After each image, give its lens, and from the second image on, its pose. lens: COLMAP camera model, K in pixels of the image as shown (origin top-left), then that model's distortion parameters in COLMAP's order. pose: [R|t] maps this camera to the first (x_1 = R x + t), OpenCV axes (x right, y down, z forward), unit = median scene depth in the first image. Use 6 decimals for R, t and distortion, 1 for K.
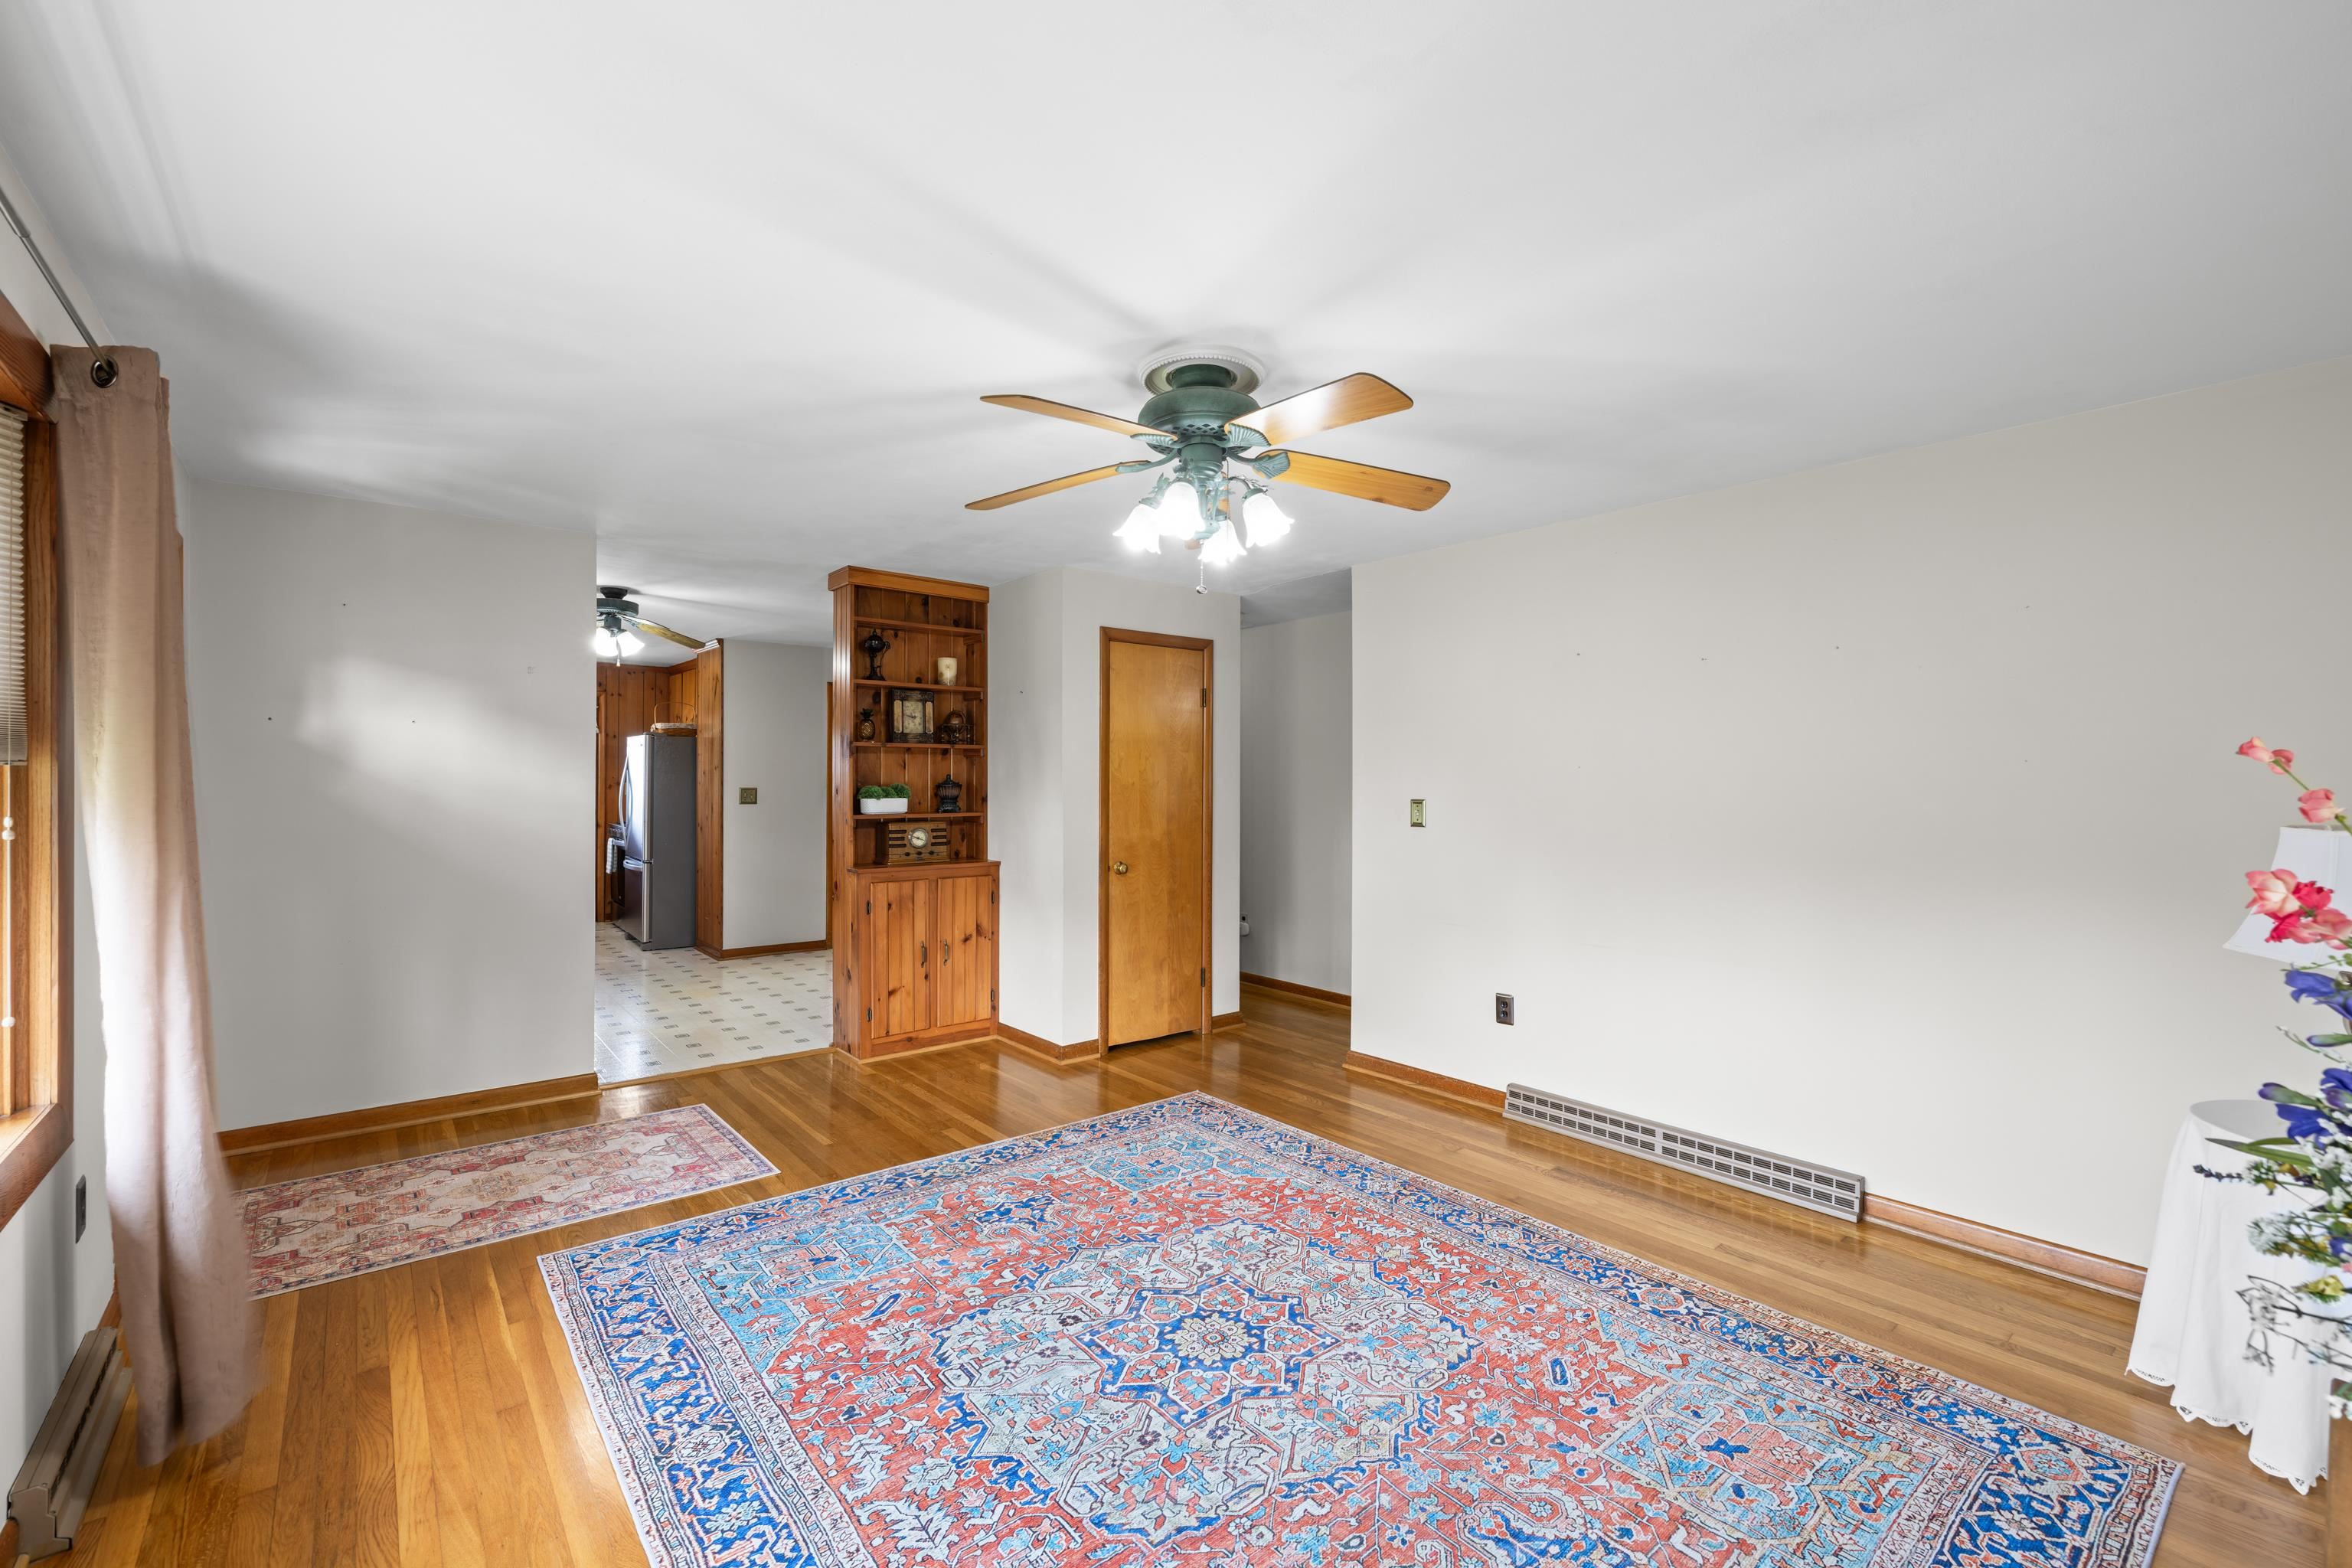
lens RADIAL K [[995.2, 0, 1176.4], [0, 995.2, 790.1], [0, 0, 1]] dist [-0.001269, -0.000137]
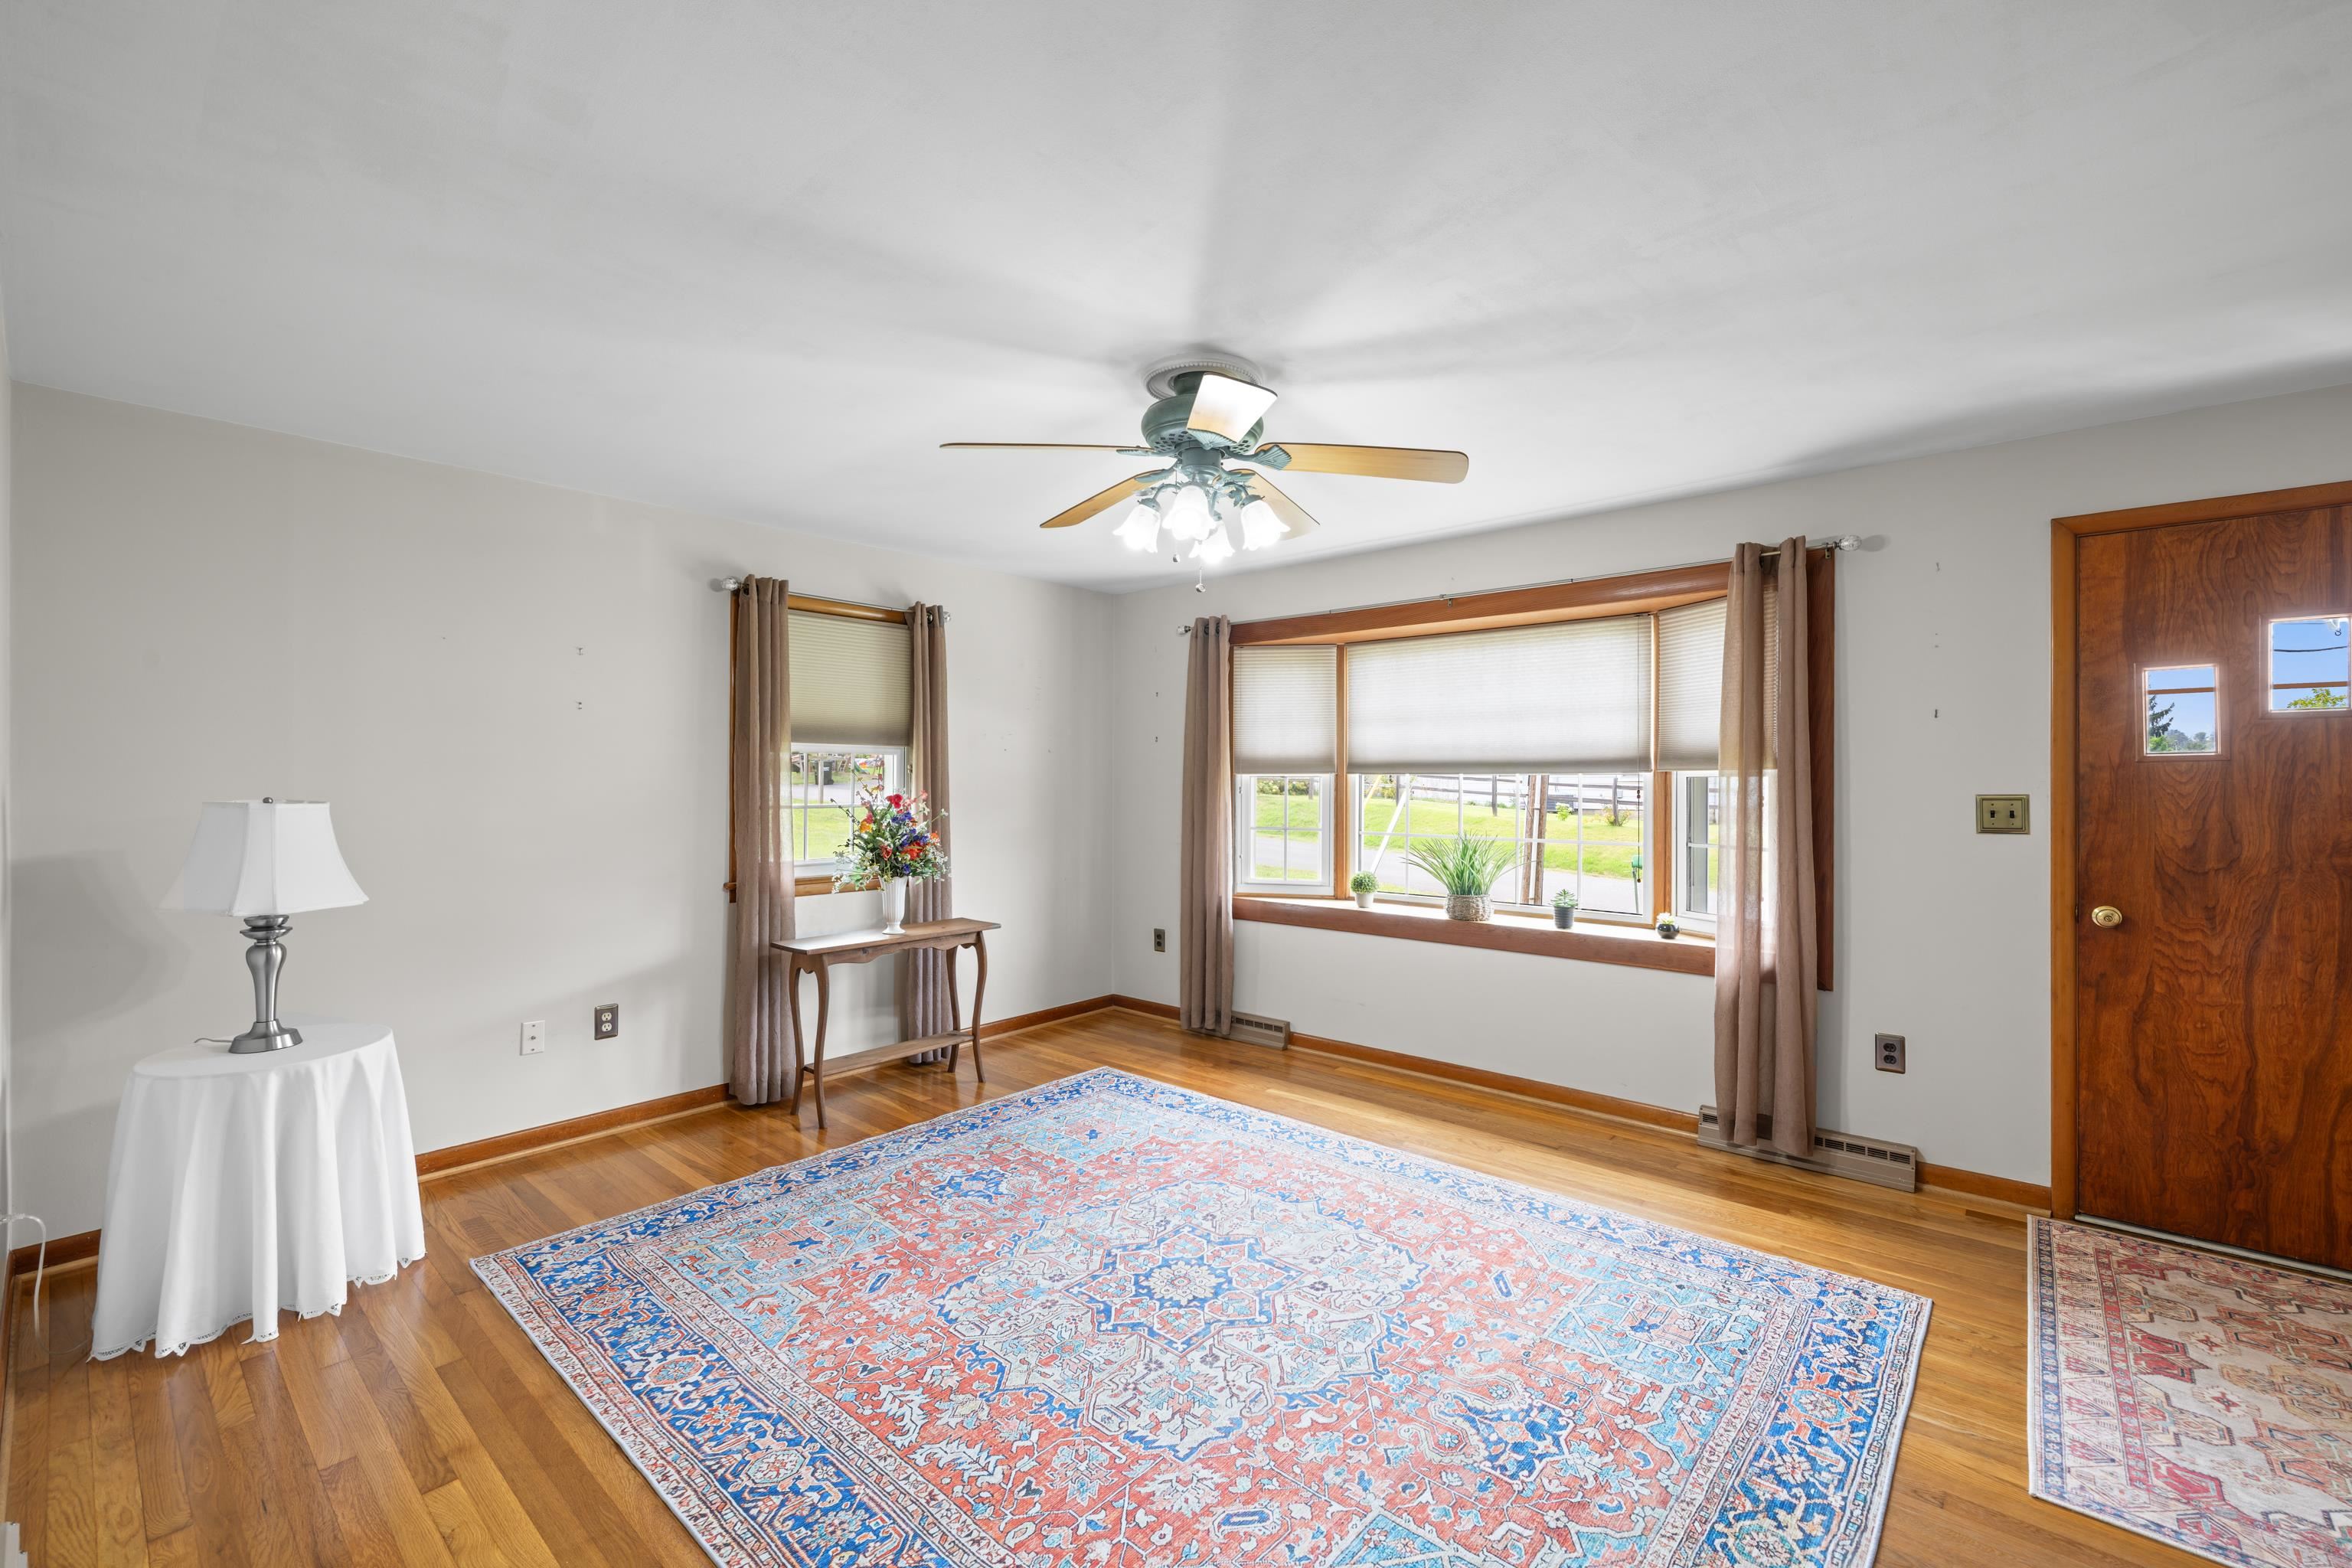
lens RADIAL K [[995.2, 0, 1178.2], [0, 995.2, 782.2], [0, 0, 1]] dist [-0.001269, -0.000137]
pose [[-0.987699, -0.007424, -0.156194, 0.194341], [-0.009557, 0.999871, 0.012914, -0.010924], [0.156077, 0.014248, -0.987642, 1.871268]]
